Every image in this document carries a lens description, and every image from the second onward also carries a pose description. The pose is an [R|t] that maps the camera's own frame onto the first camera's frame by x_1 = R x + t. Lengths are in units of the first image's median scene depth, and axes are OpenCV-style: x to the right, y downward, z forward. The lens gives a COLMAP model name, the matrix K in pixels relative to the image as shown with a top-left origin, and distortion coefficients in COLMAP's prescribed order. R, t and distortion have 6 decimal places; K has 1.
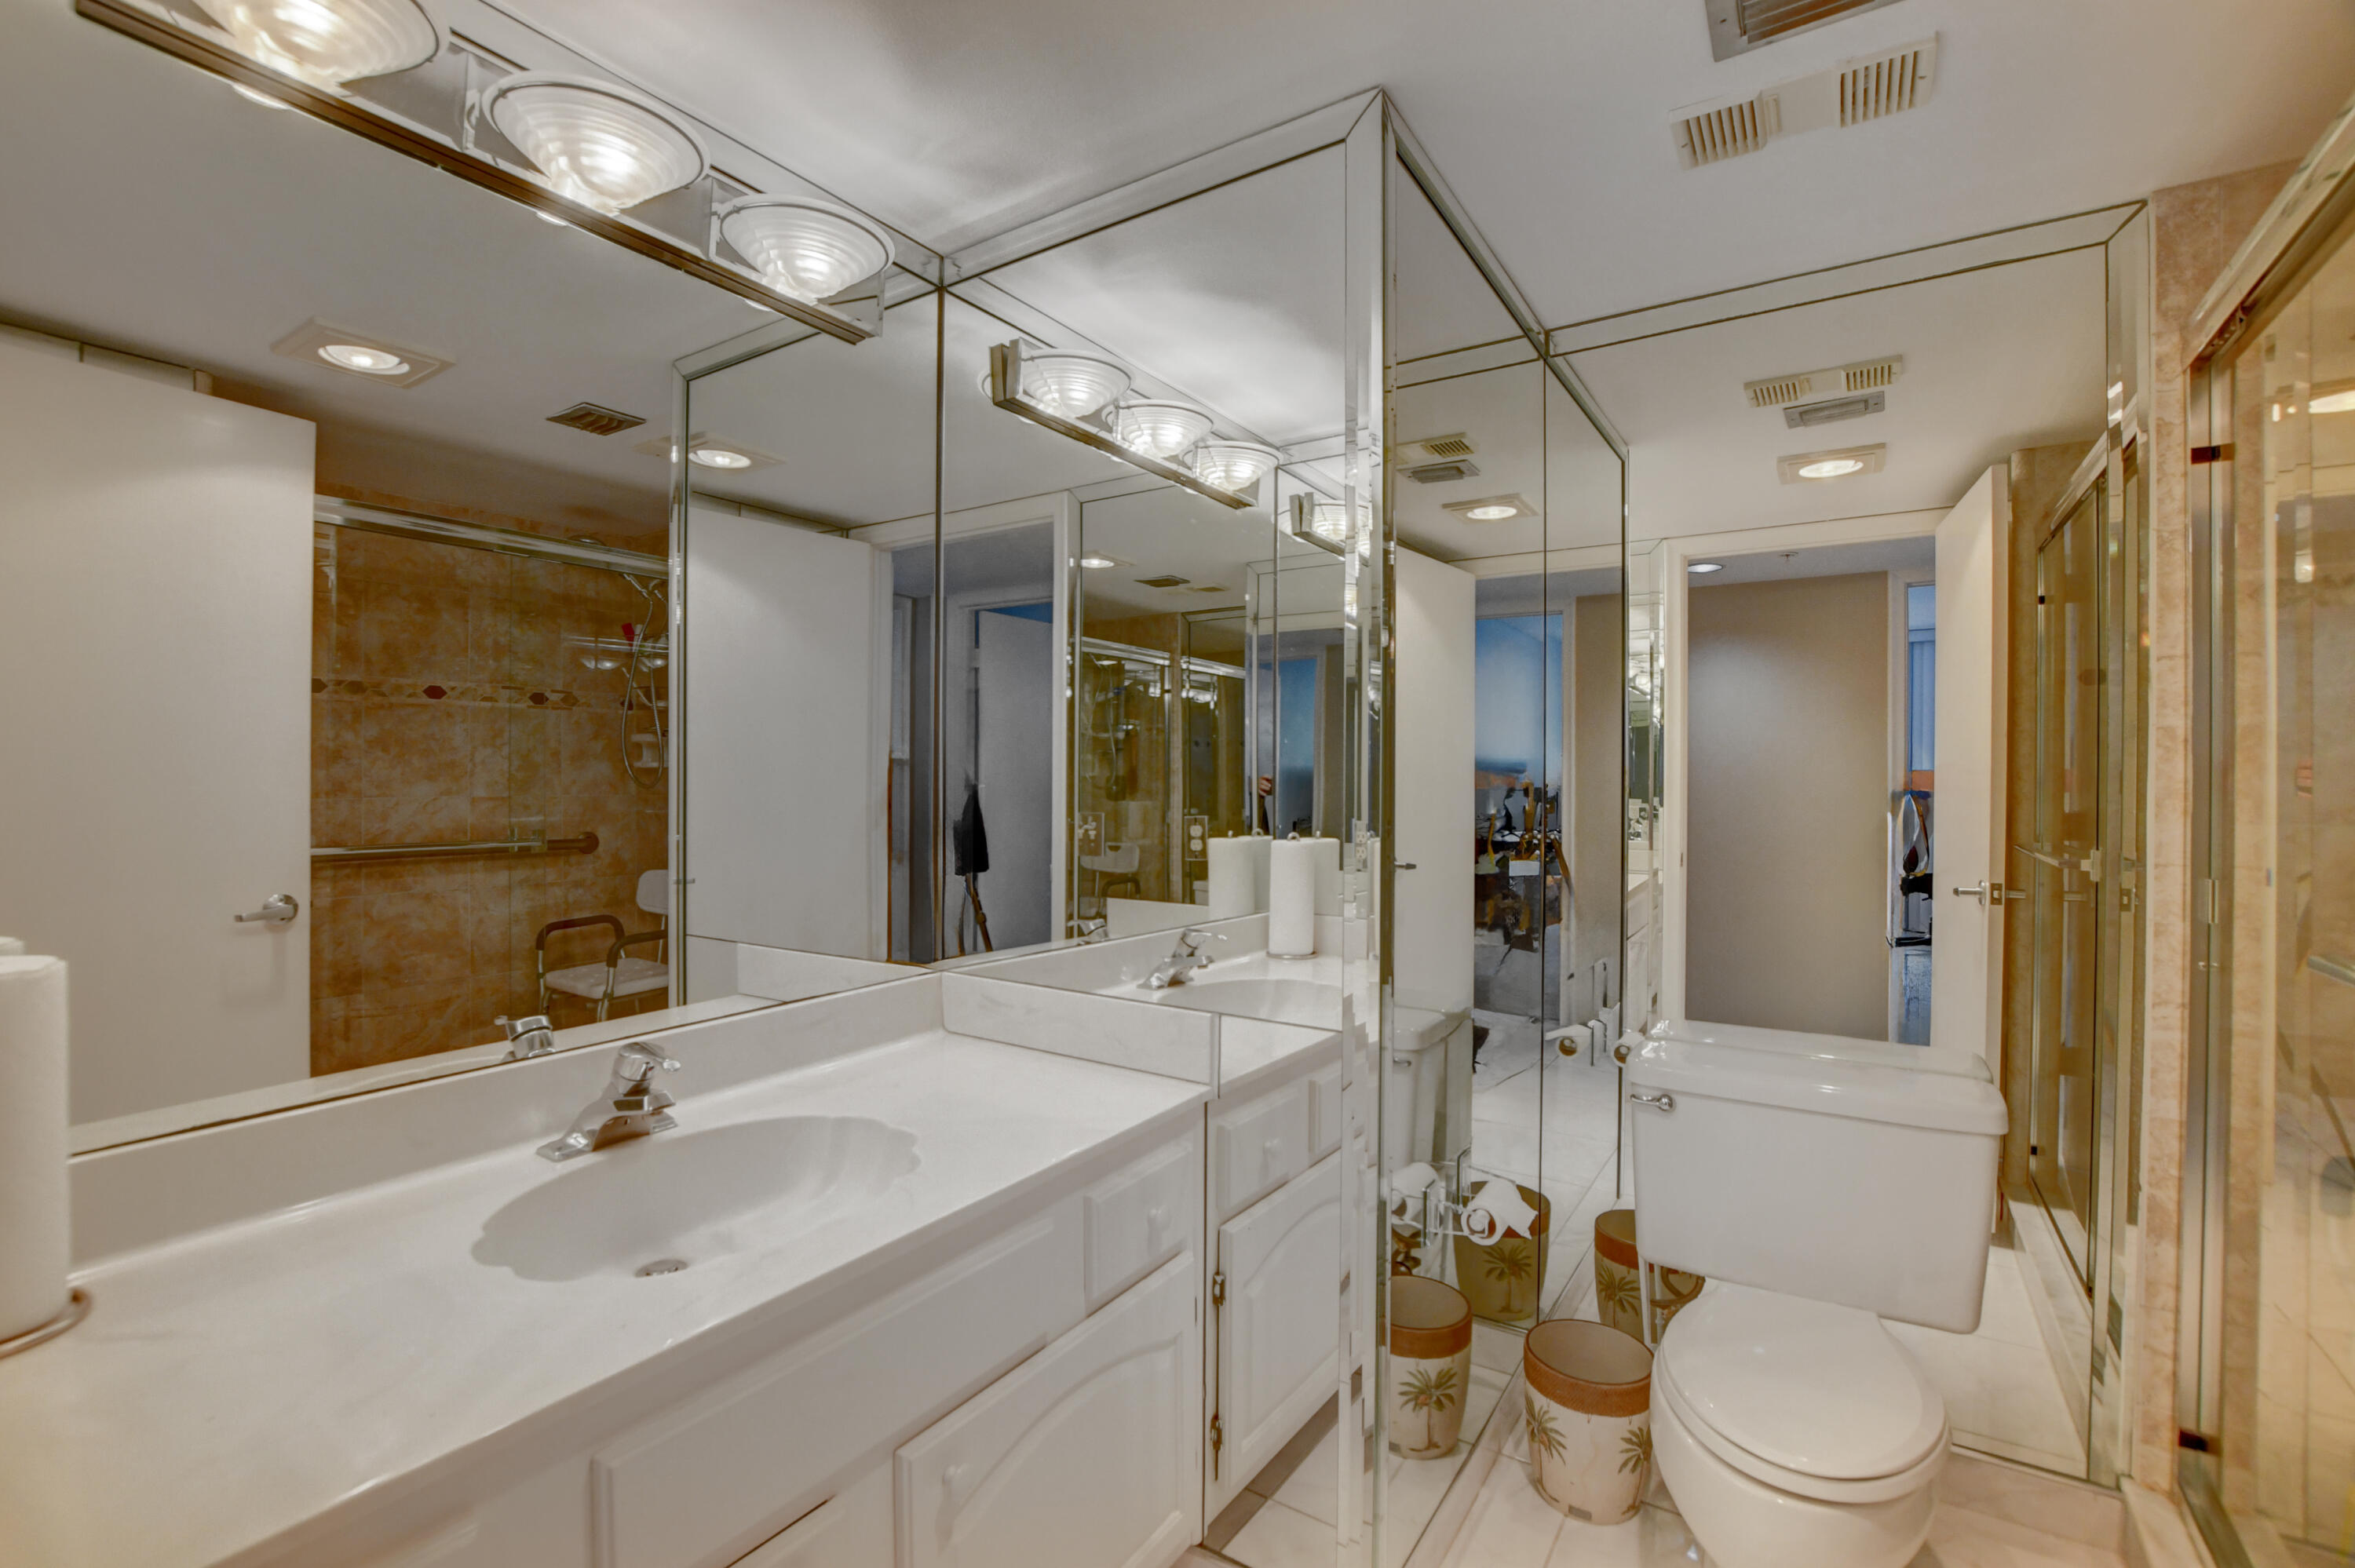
lens RADIAL K [[1042.6, 0, 1180.4], [0, 1042.6, 785.5], [0, 0, 1]] dist [-0.032267, 0.002838]
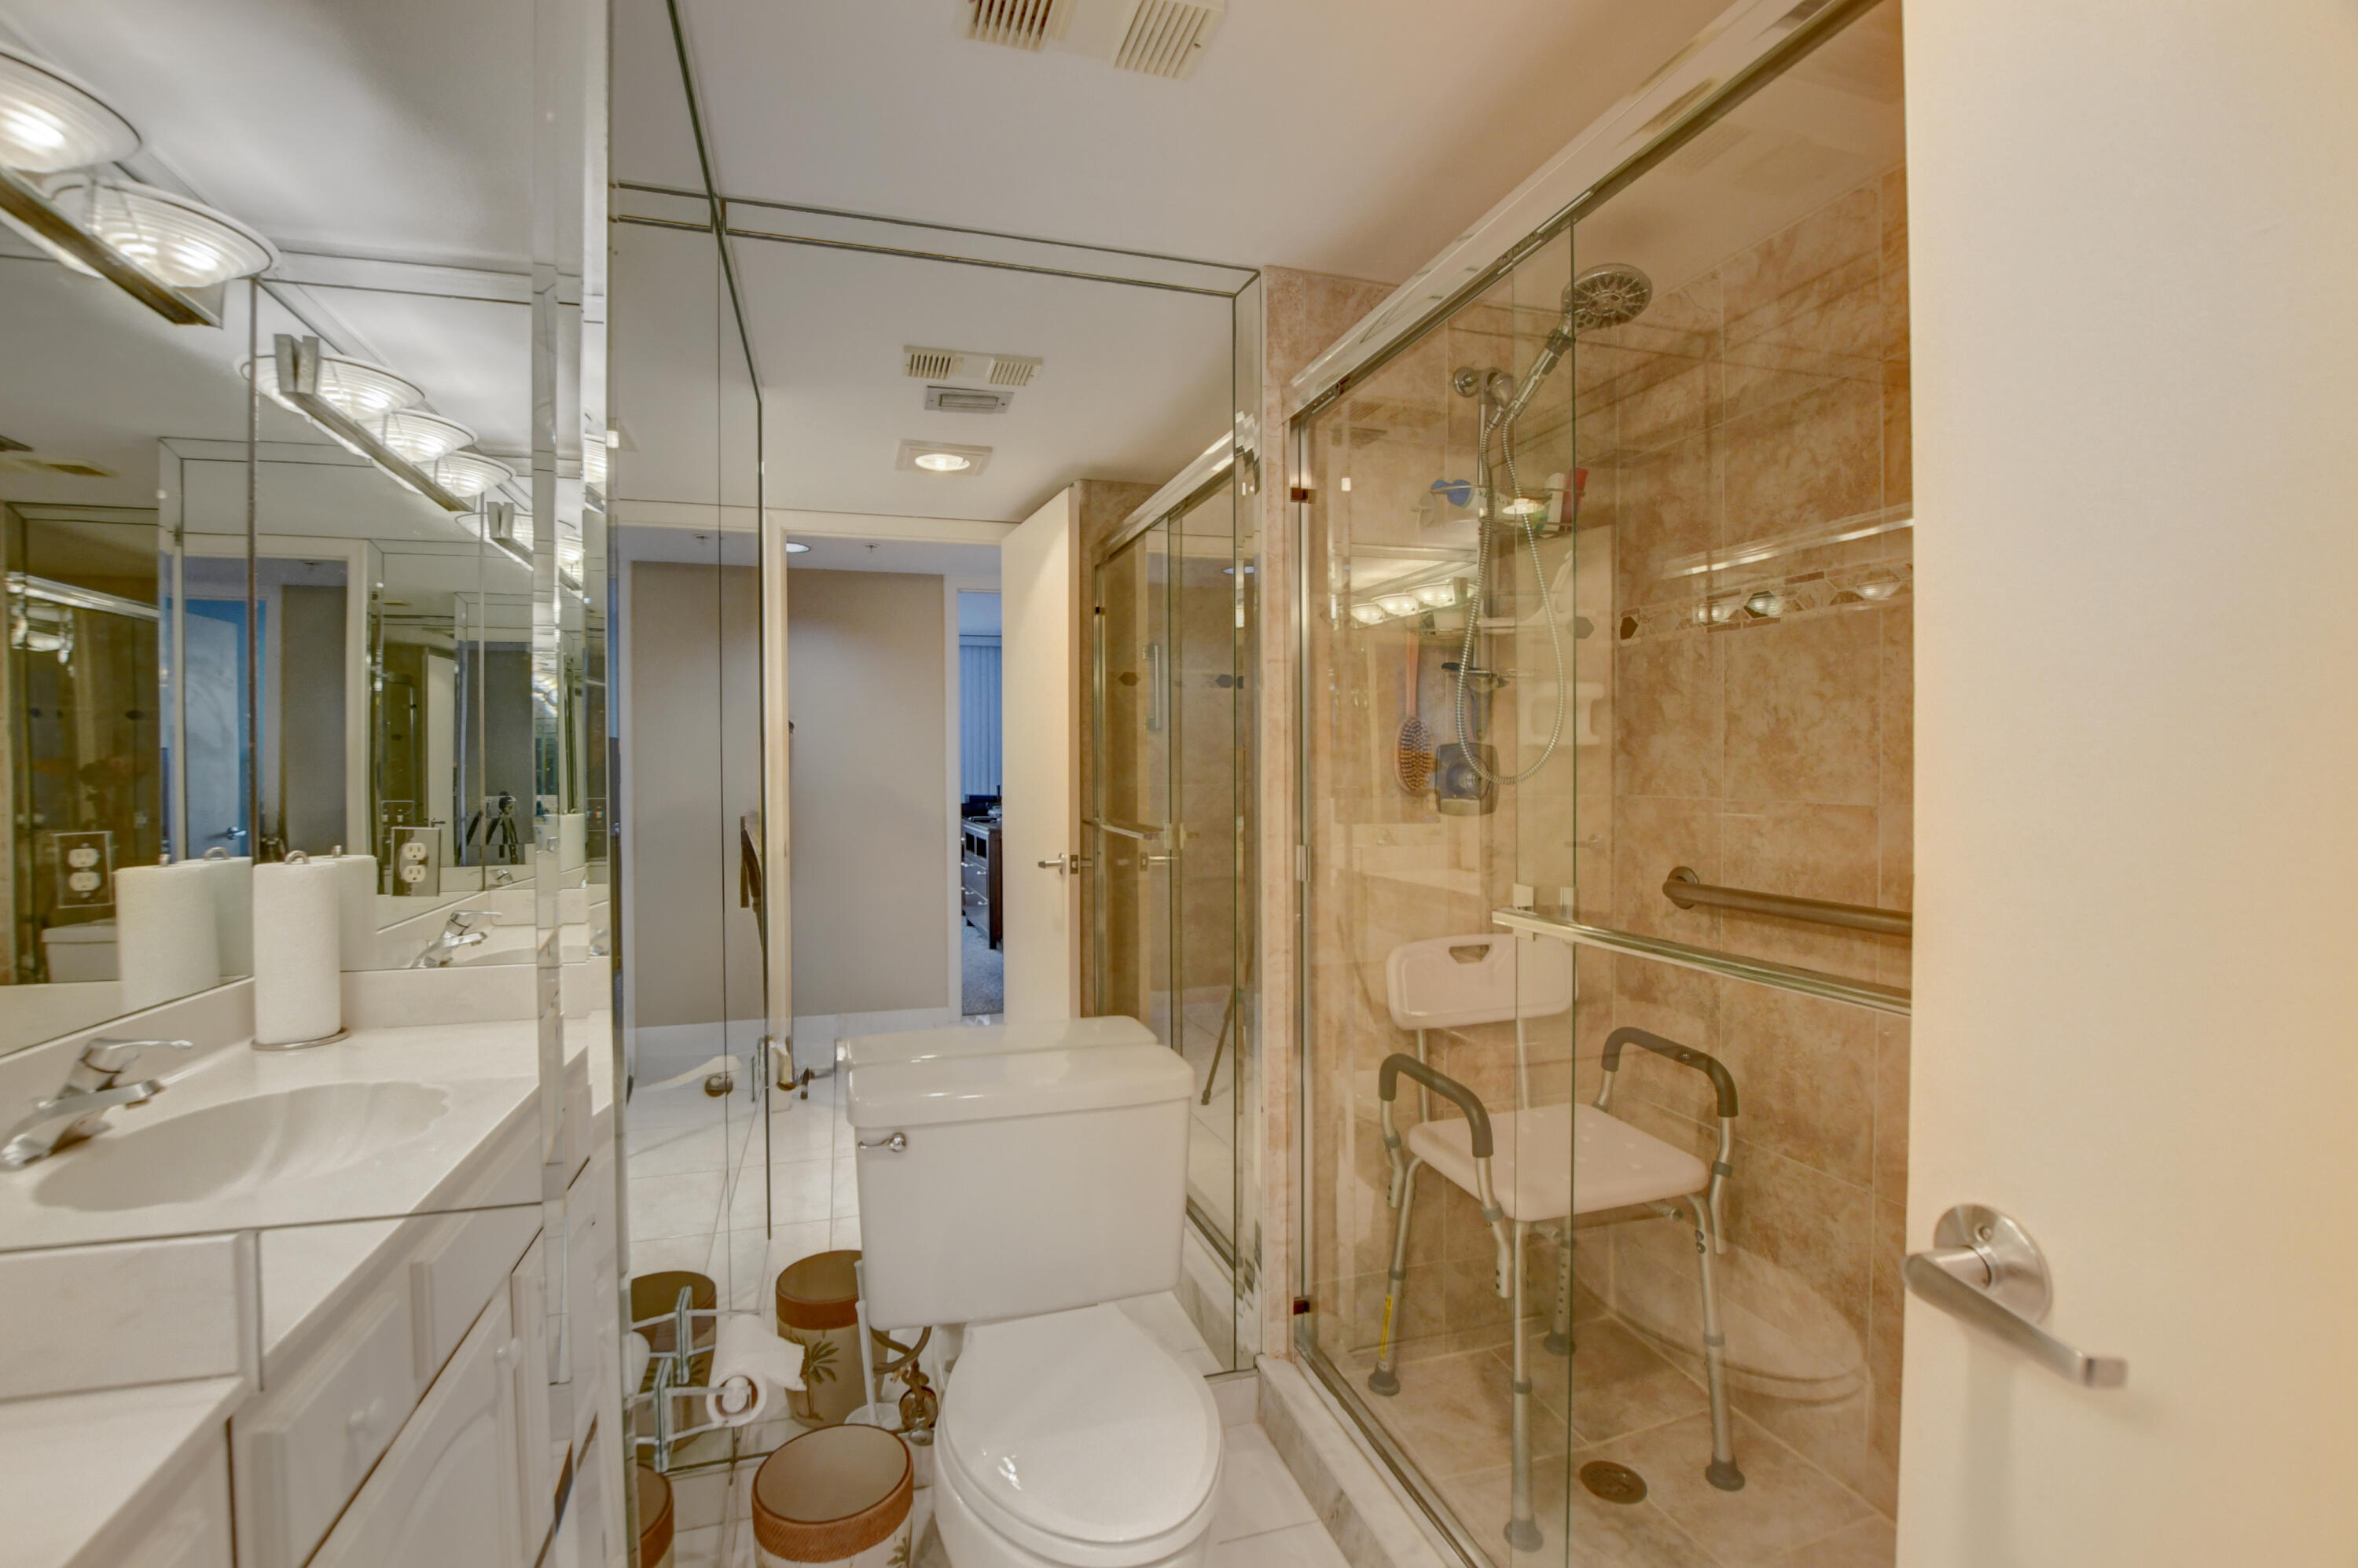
lens RADIAL K [[1044.1, 0, 1166.9], [0, 1044.1, 784.2], [0, 0, 1]] dist [-0.032267, 0.002838]
pose [[0.645777, -0.019291, 0.763282, -0.026839], [0.009194, 0.999805, 0.017491, -0.002800], [-0.763471, -0.004278, 0.645828, 0.182659]]
